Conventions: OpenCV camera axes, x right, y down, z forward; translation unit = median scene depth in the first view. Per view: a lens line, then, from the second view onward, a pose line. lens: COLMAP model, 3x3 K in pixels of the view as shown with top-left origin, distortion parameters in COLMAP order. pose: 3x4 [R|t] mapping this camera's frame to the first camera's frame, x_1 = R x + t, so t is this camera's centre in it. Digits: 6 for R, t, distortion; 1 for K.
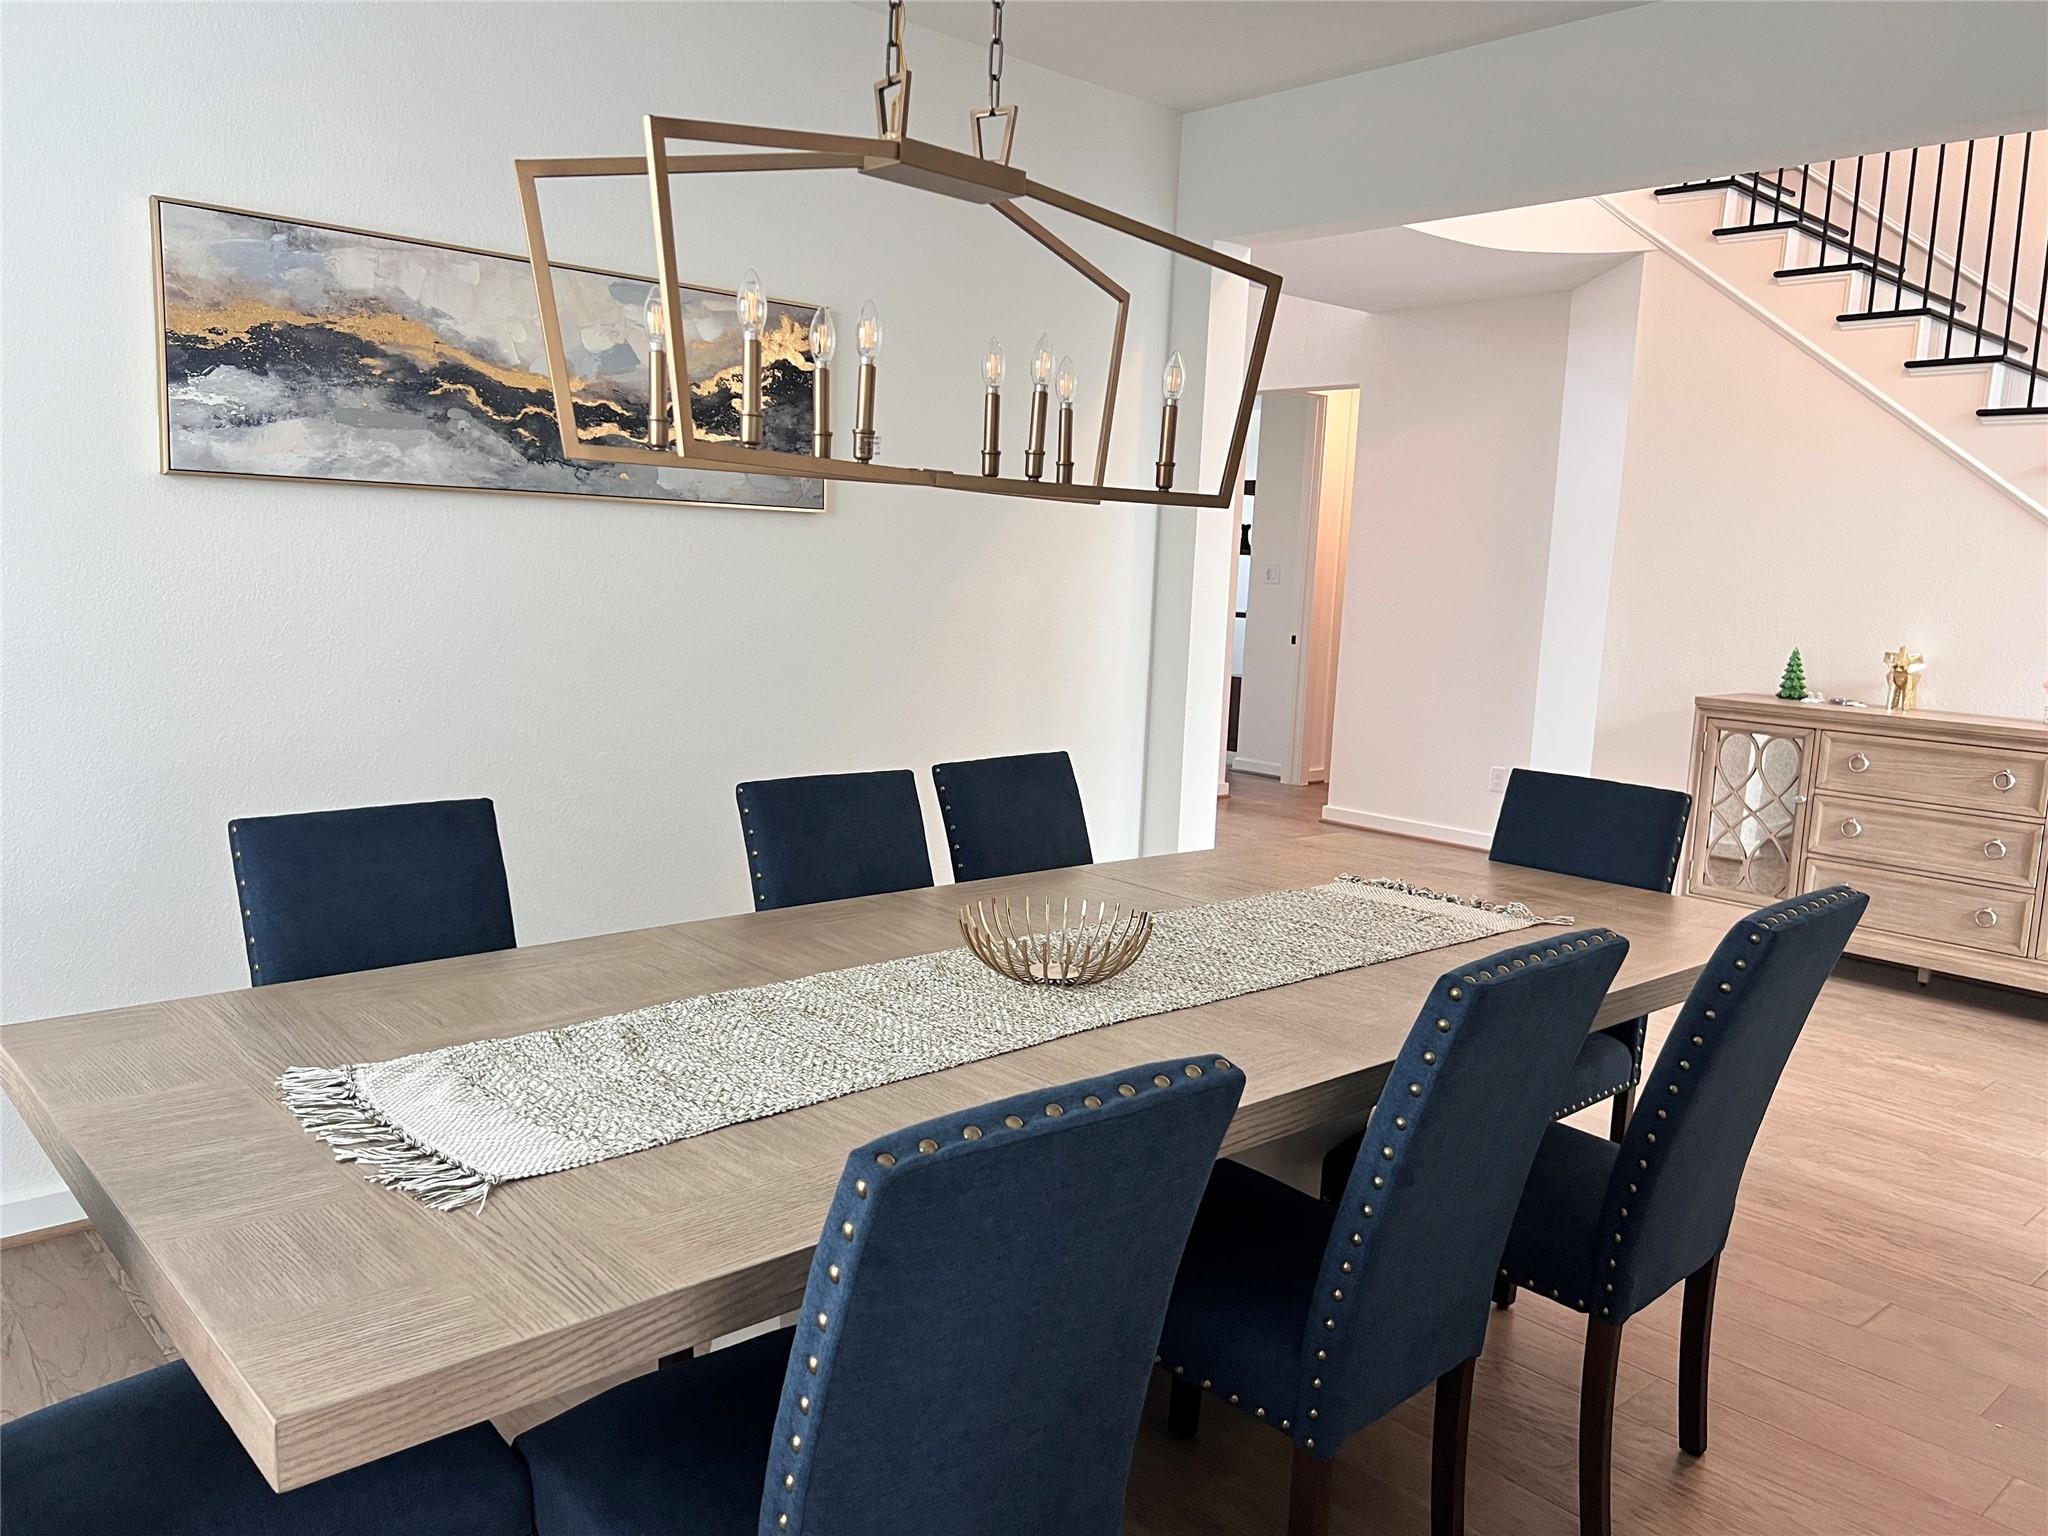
lens RADIAL K [[1544.3, 0, 1011.2], [0, 1544.3, 782.3], [0, 0, 1]] dist [0.066059, -0.067402]
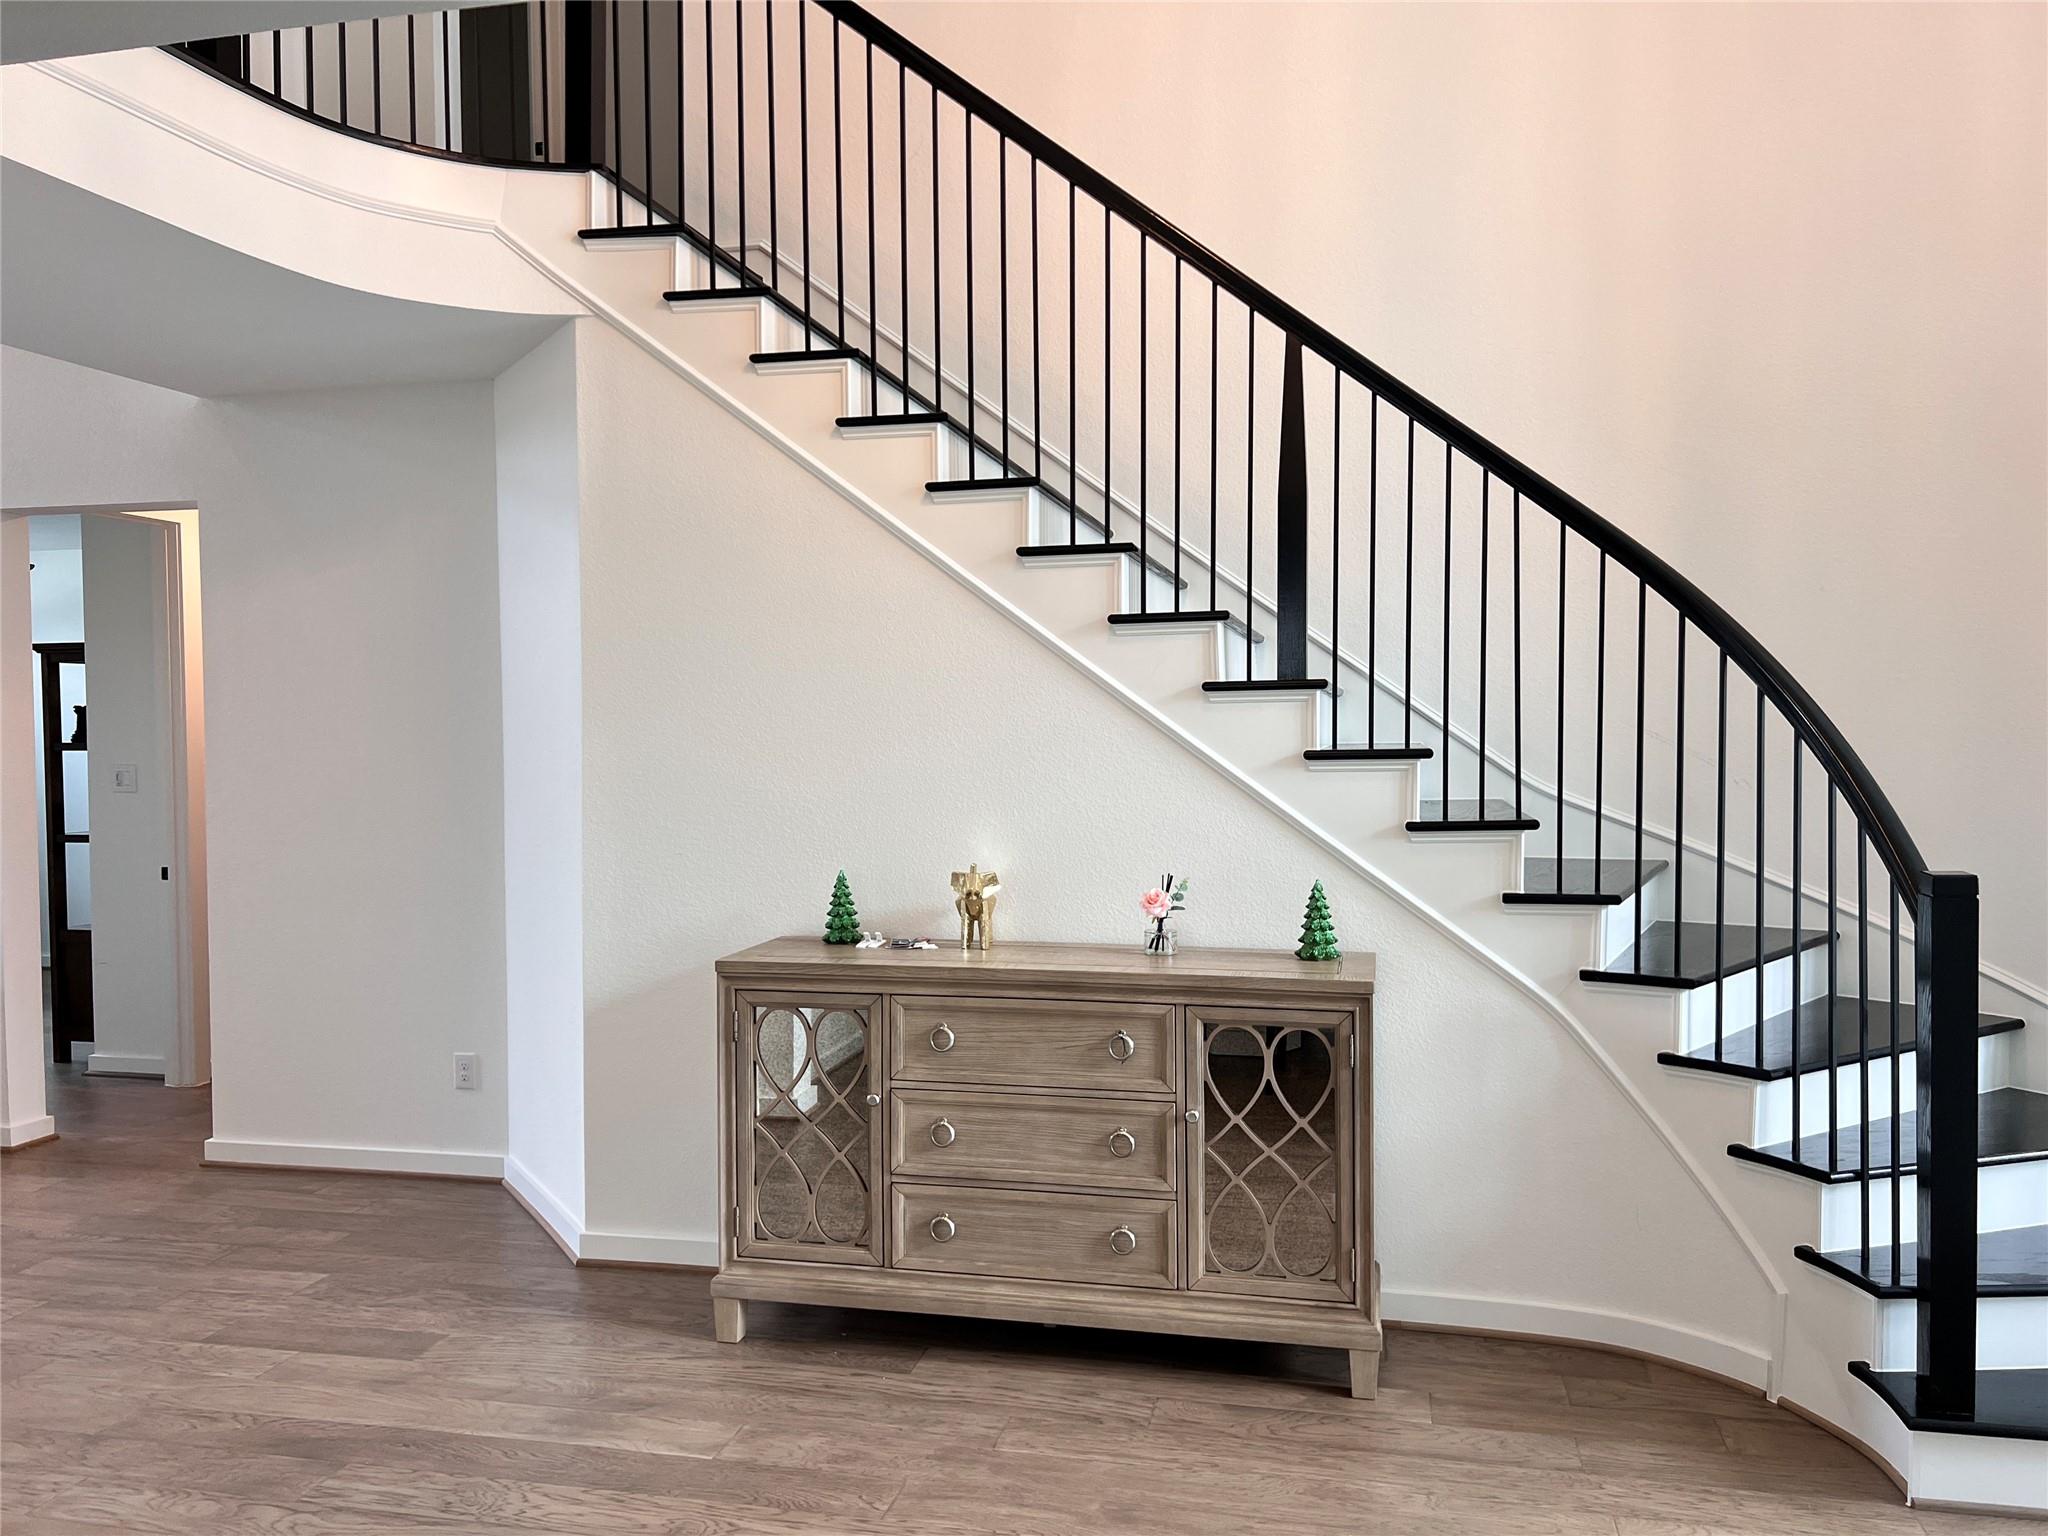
lens RADIAL K [[1544.3, 0, 1063.8], [0, 1544.3, 772.6], [0, 0, 1]] dist [0.066059, -0.067402]
pose [[0.810426, -0.063543, 0.582385, 0.187562], [0.124403, 0.990095, -0.065087, -0.076221], [-0.572481, 0.125198, 0.810303, 0.387045]]
